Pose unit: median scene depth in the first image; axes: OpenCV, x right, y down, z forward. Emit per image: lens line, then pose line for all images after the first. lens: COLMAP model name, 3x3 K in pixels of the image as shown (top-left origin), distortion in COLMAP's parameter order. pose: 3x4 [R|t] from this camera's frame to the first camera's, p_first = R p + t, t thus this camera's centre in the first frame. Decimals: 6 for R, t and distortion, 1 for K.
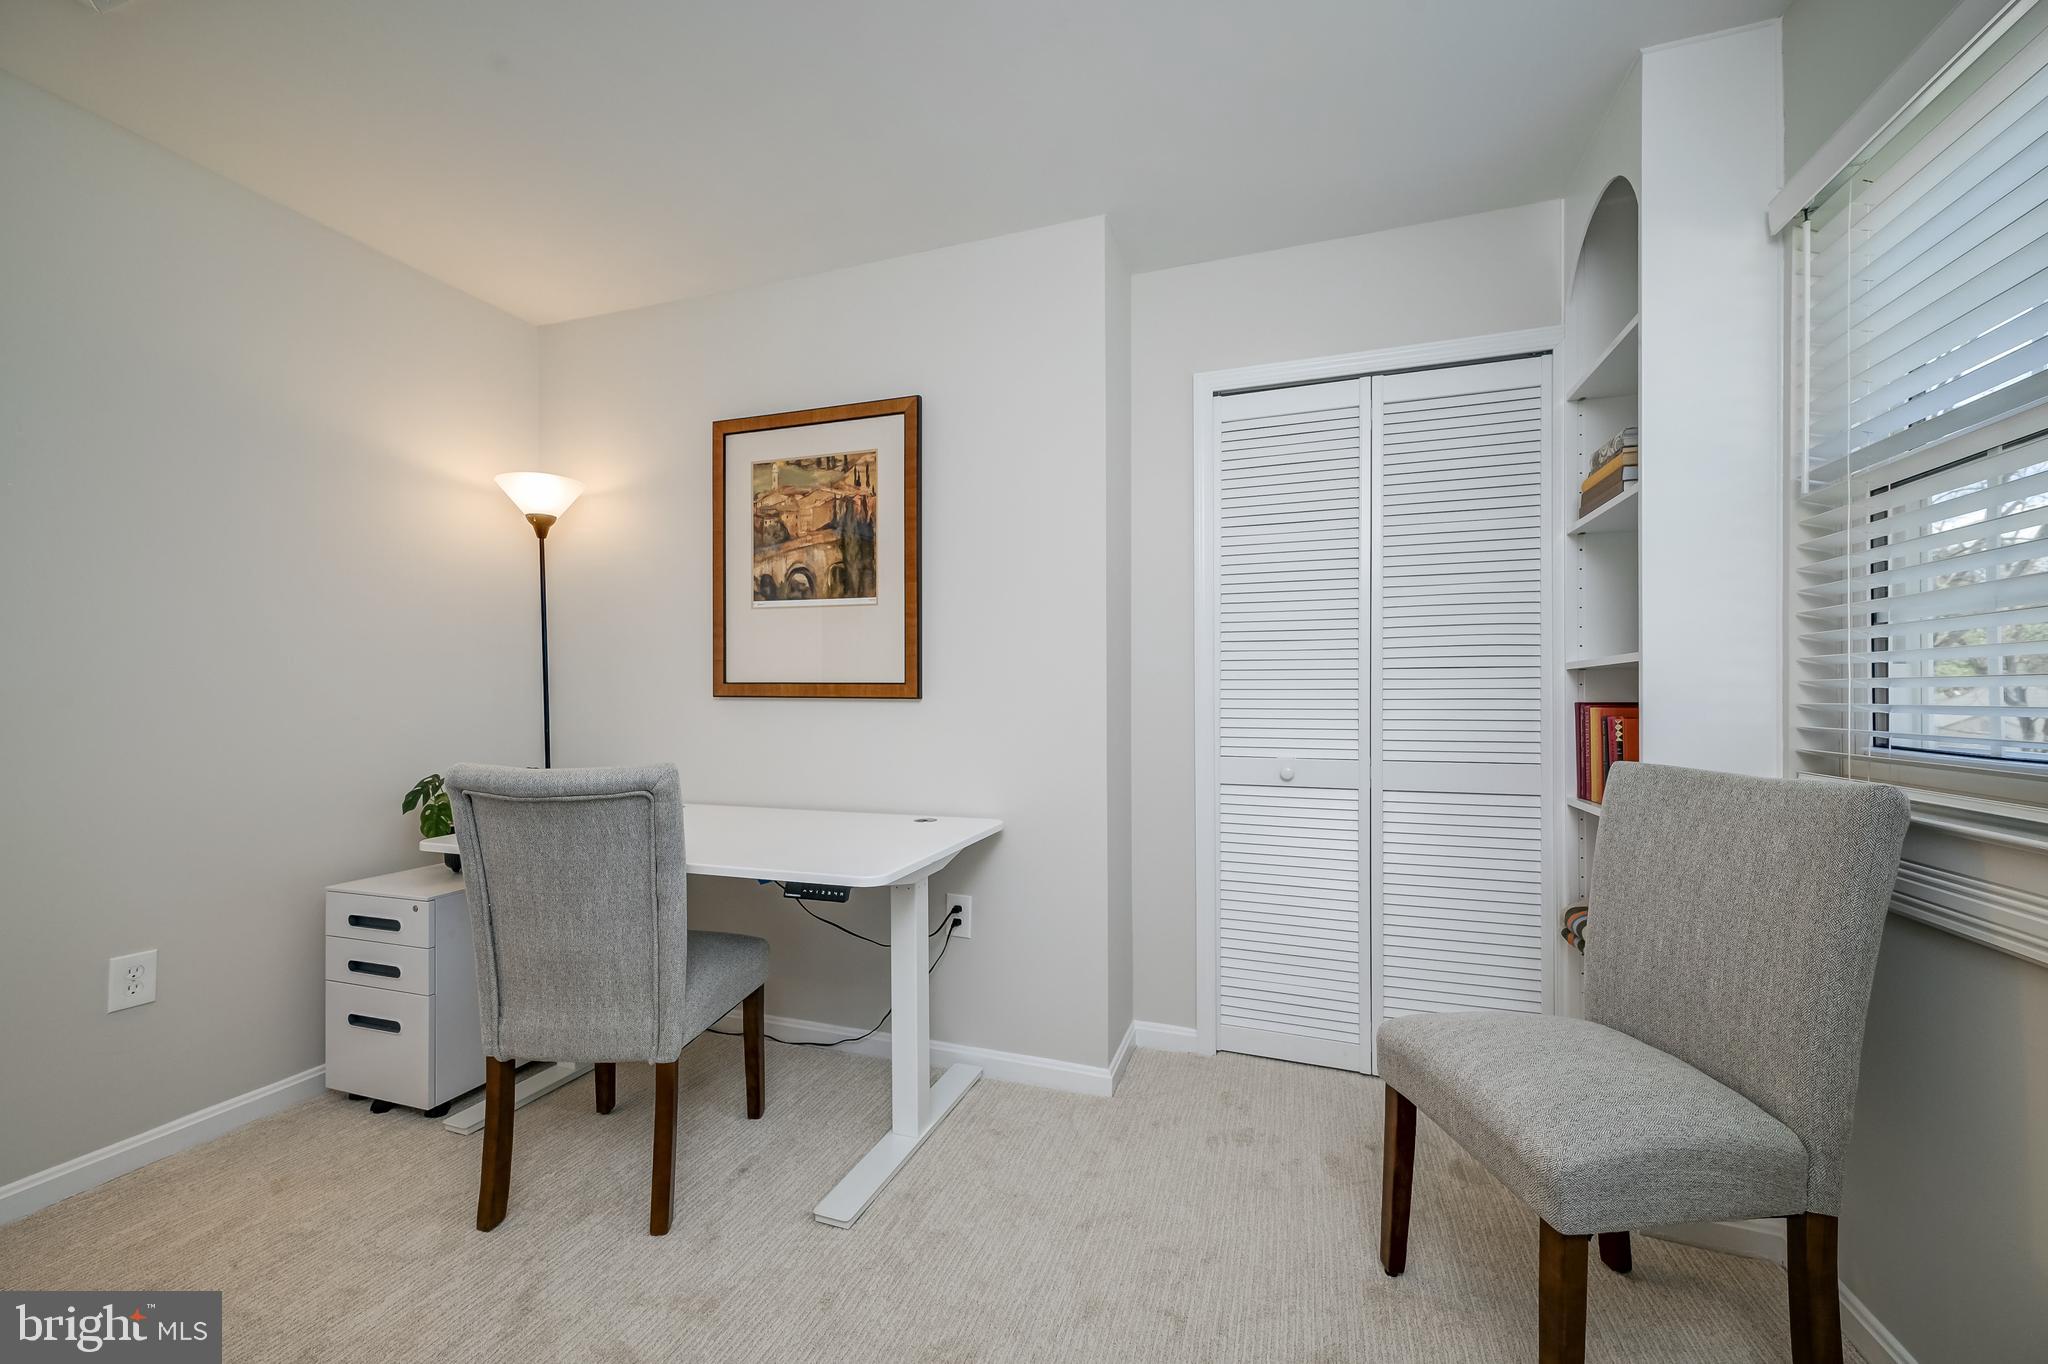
lens RADIAL K [[799.1, 0, 1020.0], [0, 799.1, 689.4], [0, 0, 1]] dist [0.008693, -0.000097]
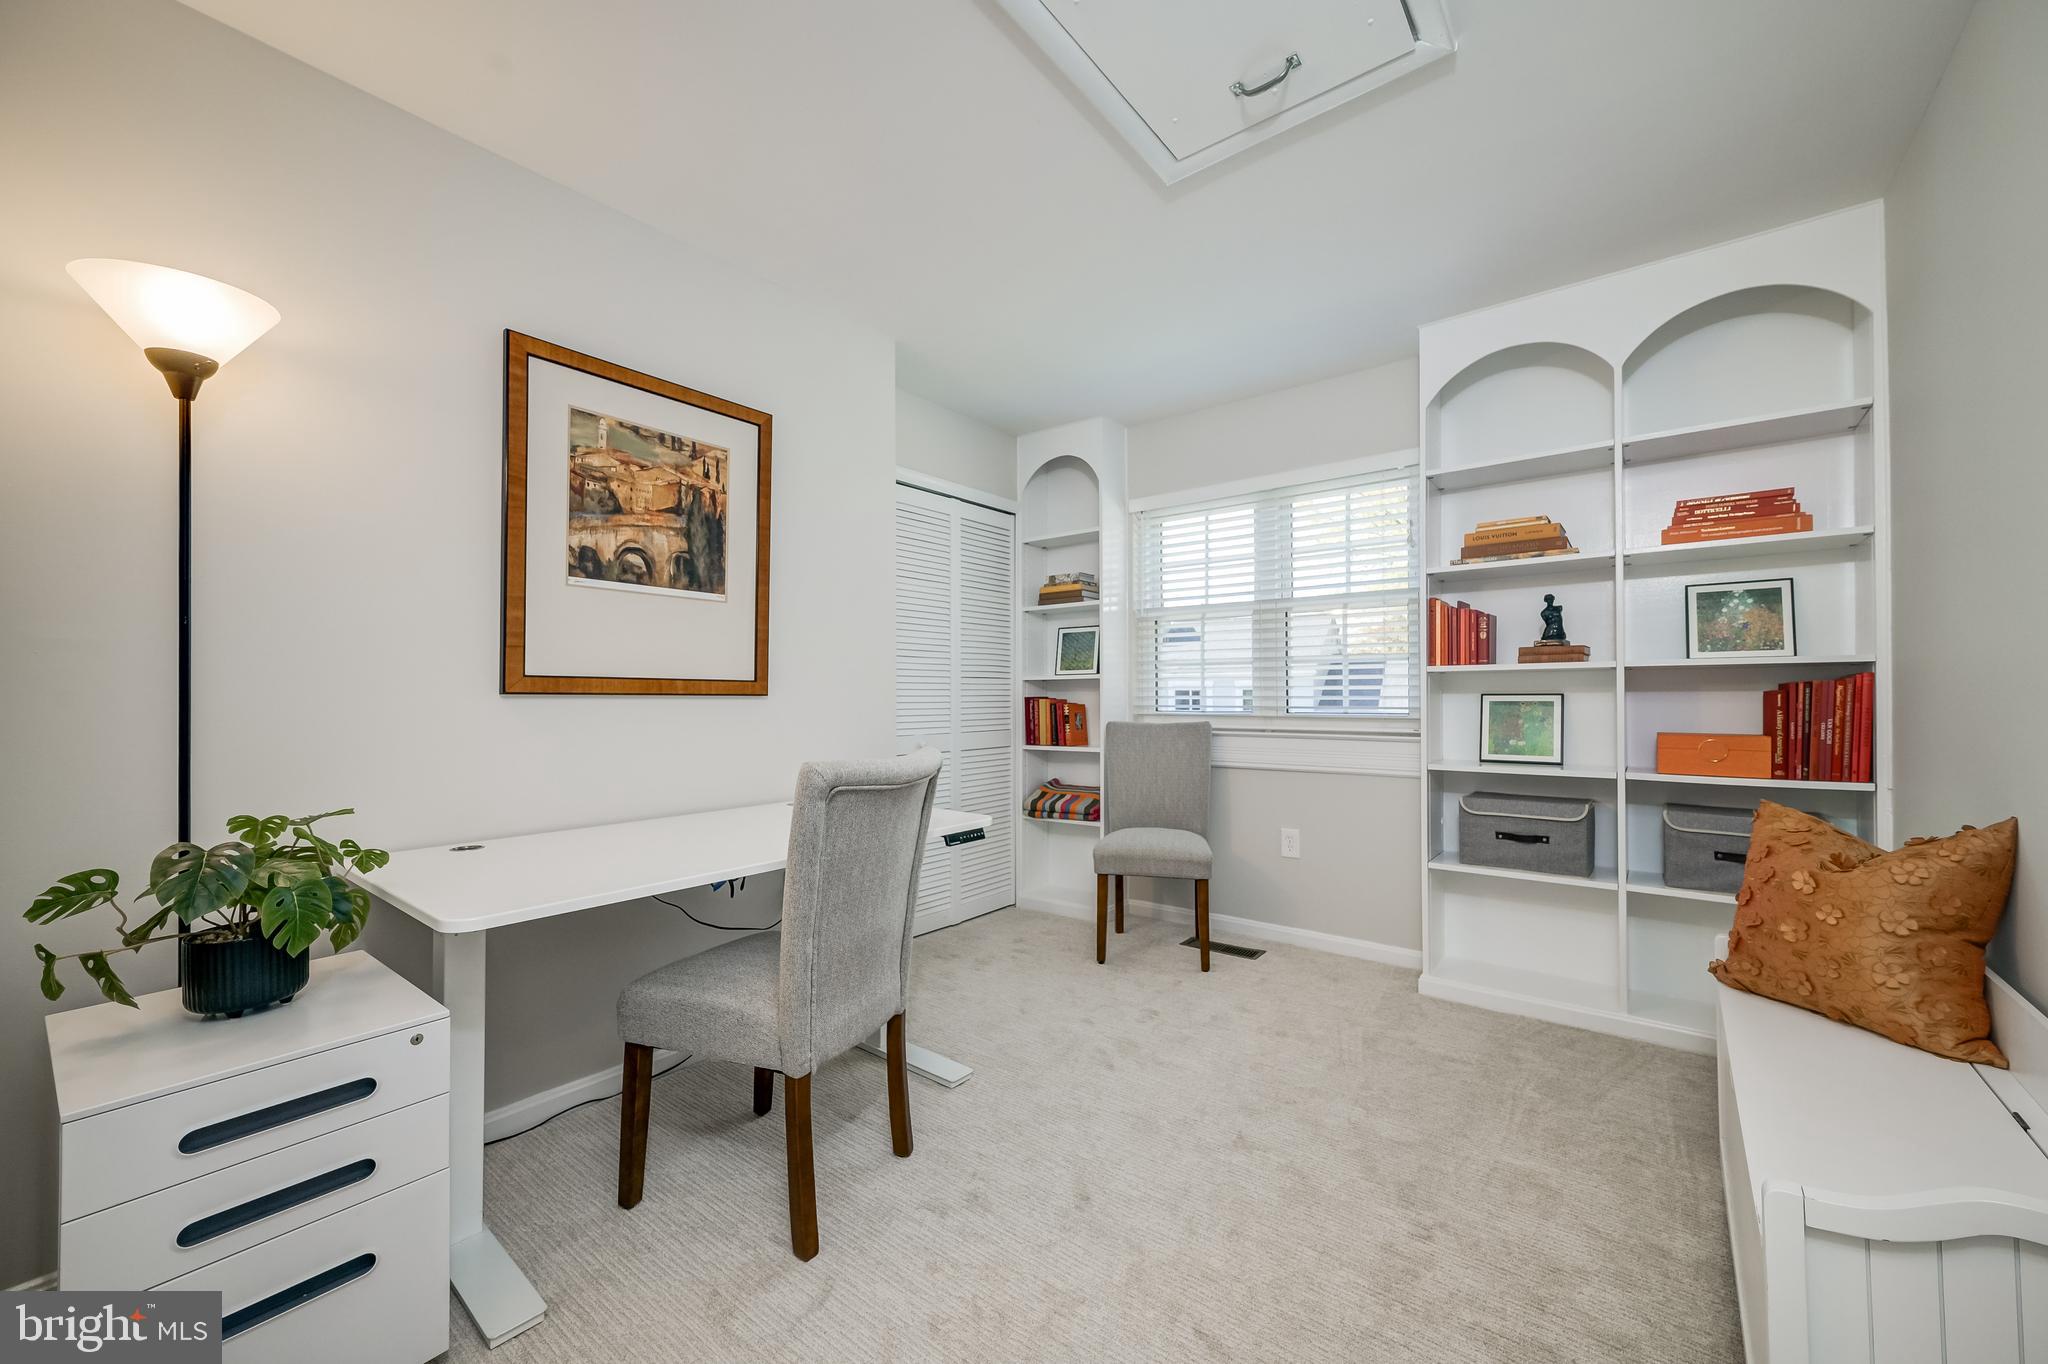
lens RADIAL K [[799.1, 0, 1020.0], [0, 799.1, 689.4], [0, 0, 1]] dist [0.008693, -0.000097]
pose [[0.330658, 0.005247, 0.943736, -0.974916], [-0.007996, 0.999964, -0.002758, 0.003756], [-0.943717, -0.006634, 0.330689, 0.303771]]
